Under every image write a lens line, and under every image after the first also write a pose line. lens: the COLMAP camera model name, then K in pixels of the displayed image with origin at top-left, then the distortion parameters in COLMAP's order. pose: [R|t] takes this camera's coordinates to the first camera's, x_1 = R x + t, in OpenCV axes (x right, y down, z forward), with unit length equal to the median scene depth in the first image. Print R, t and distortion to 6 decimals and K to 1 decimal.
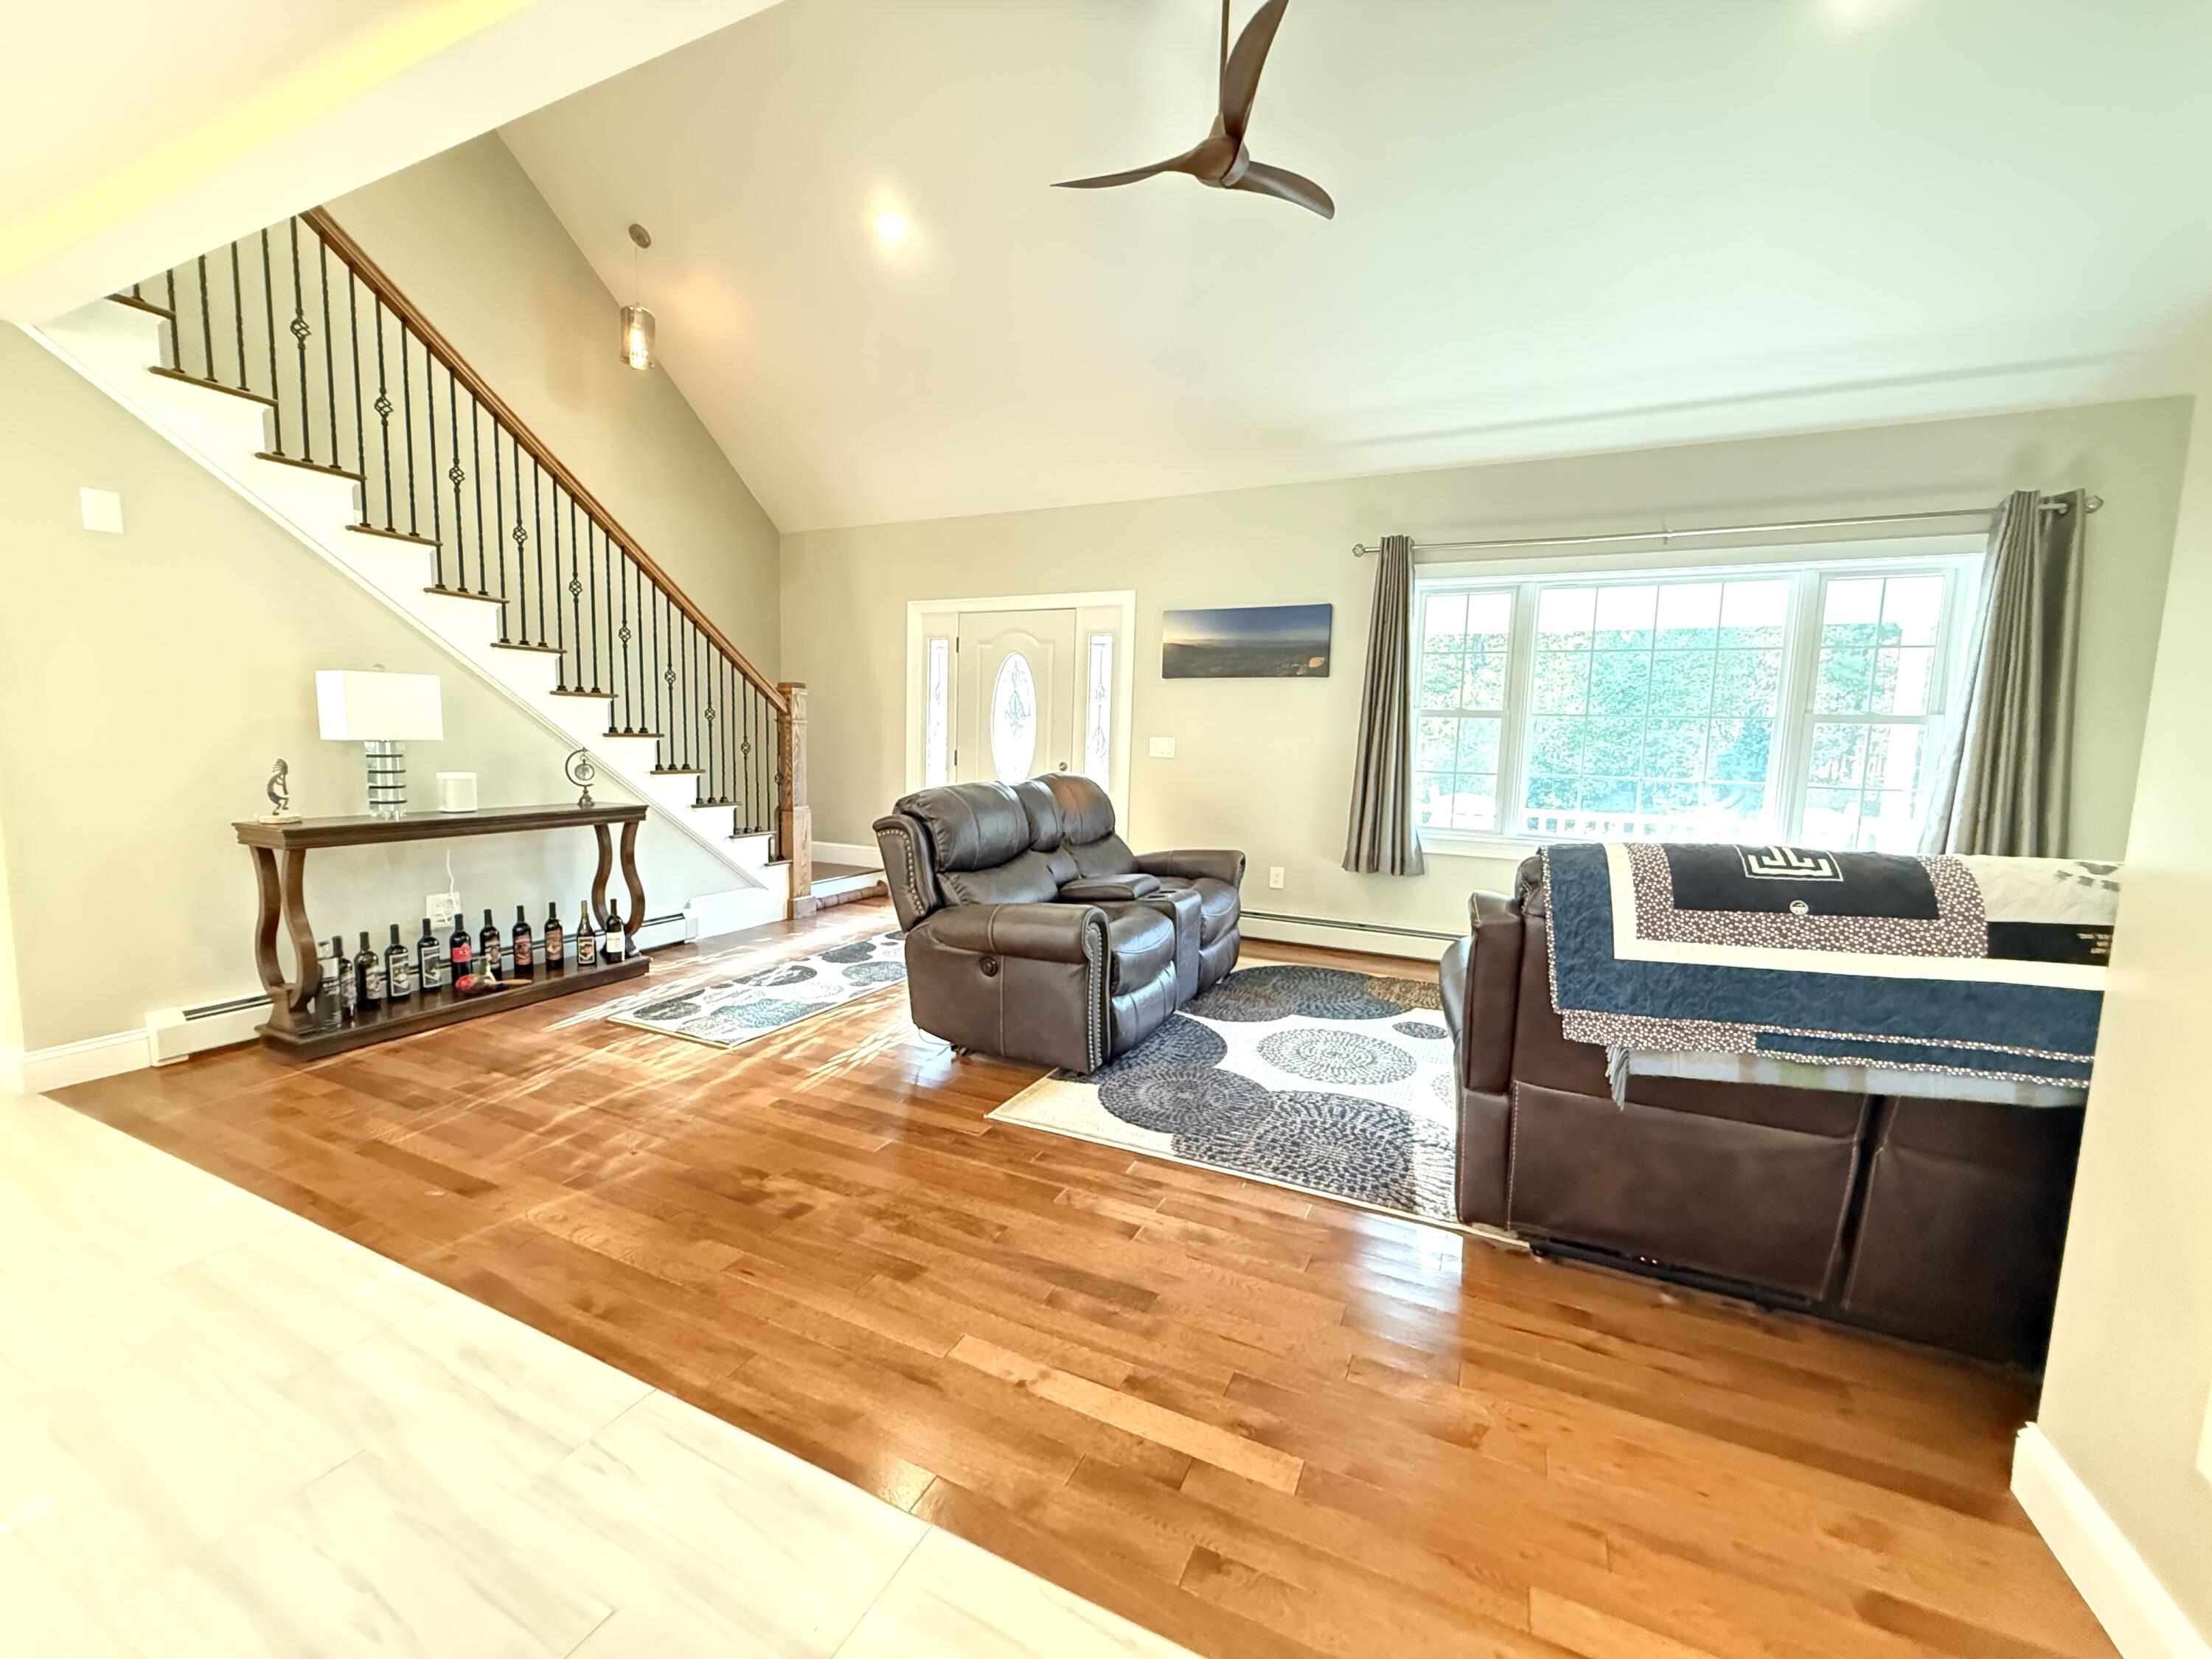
lens RADIAL K [[883.5, 0, 1095.7], [0, 883.5, 831.7], [0, 0, 1]] dist [0.001450, -0.000300]
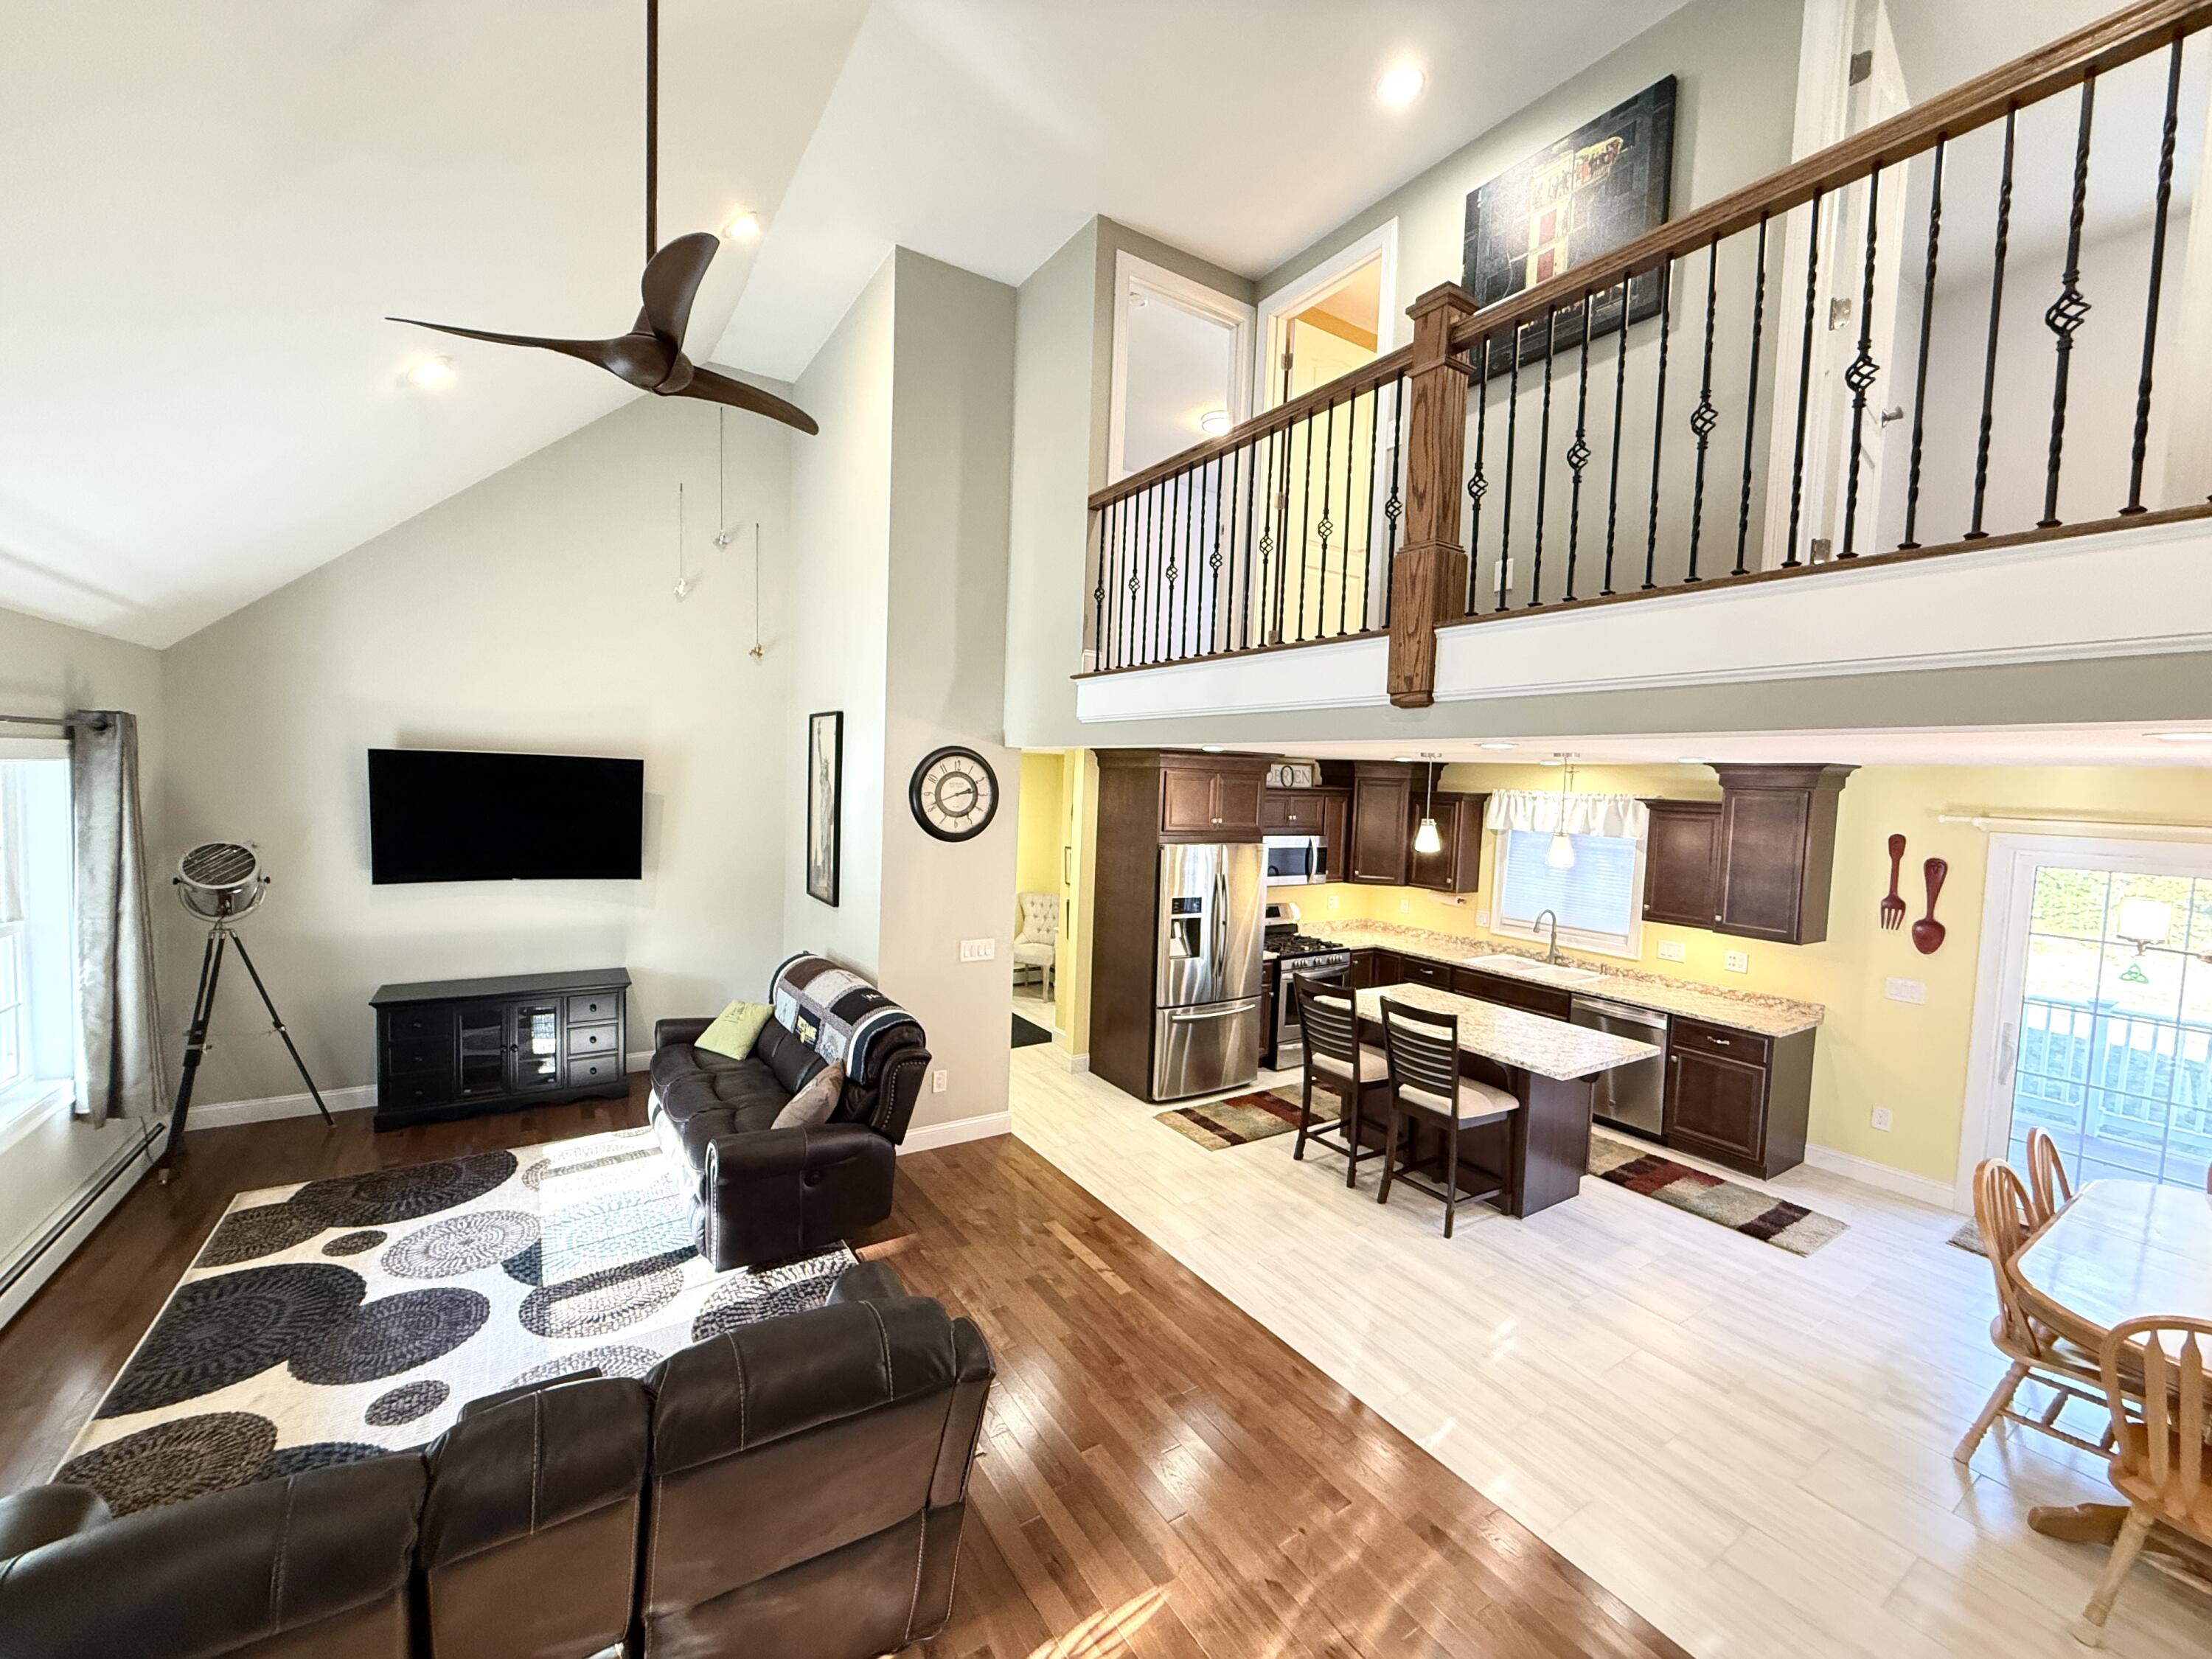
lens RADIAL K [[883.5, 0, 1103.1], [0, 883.5, 830.5], [0, 0, 1]] dist [0.001450, -0.000300]
pose [[-0.851493, -0.092115, 0.516212, -0.528760], [-0.007025, 0.986365, 0.164424, -0.419353], [-0.524319, 0.136380, -0.840529, 1.269824]]
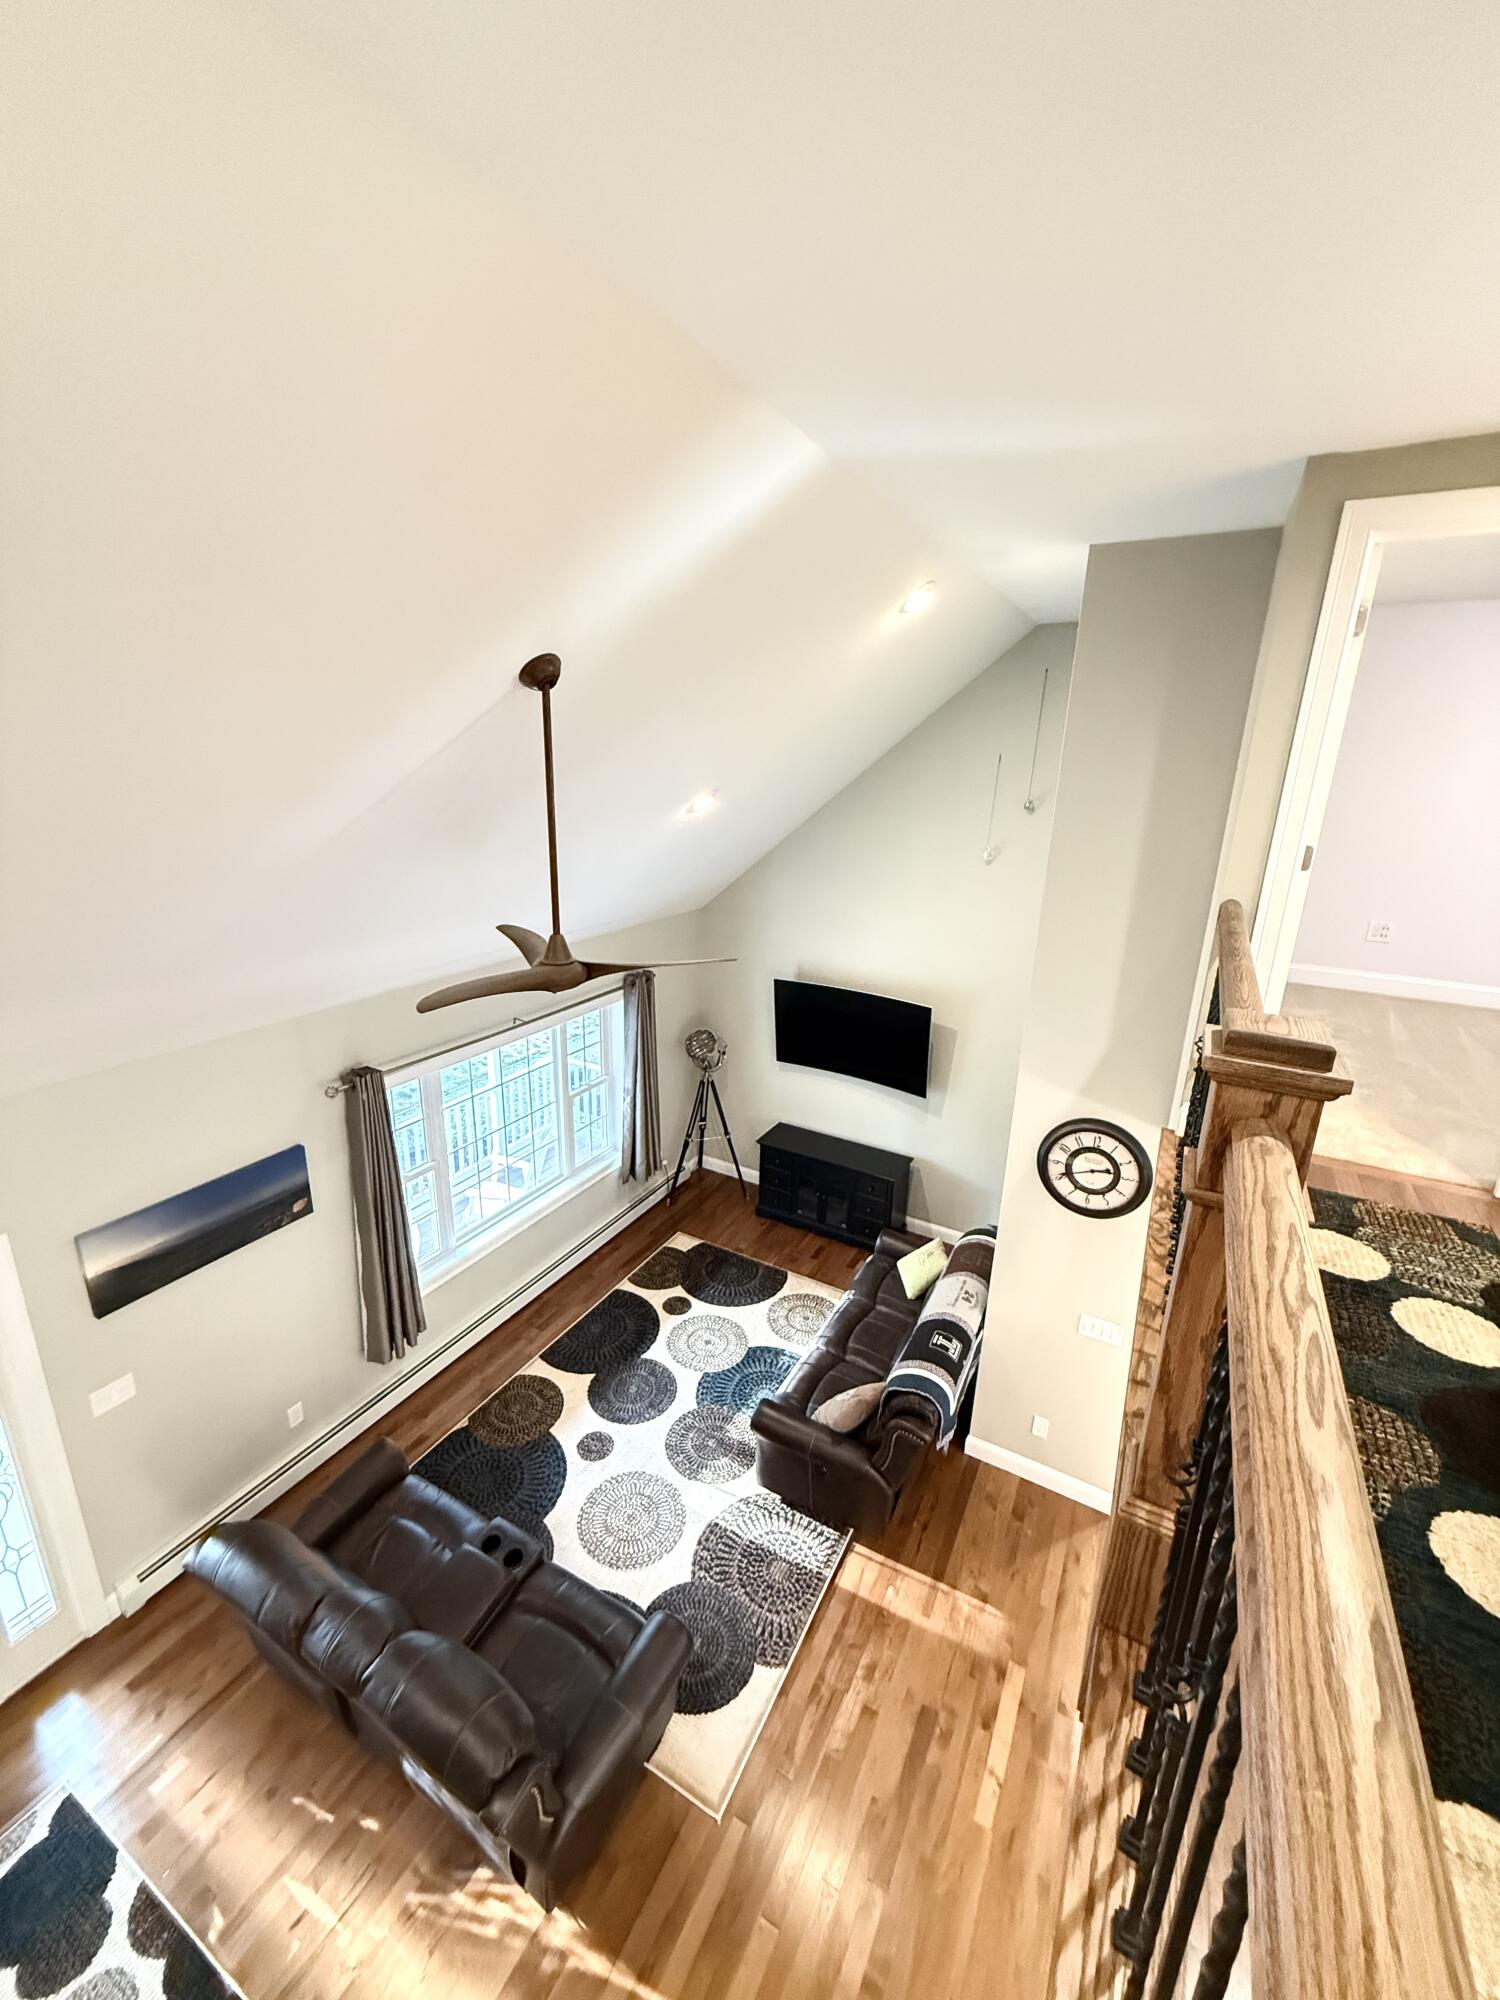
lens RADIAL K [[798.8, 0, 752.6], [0, 798.8, 993.5], [0, 0, 1]] dist [0.001450, -0.000300]
pose [[0.059646, -0.310811, 0.948598, -0.626243], [0.079068, 0.948775, 0.305898, -0.856989], [-0.995083, 0.056758, 0.081166, 0.595512]]
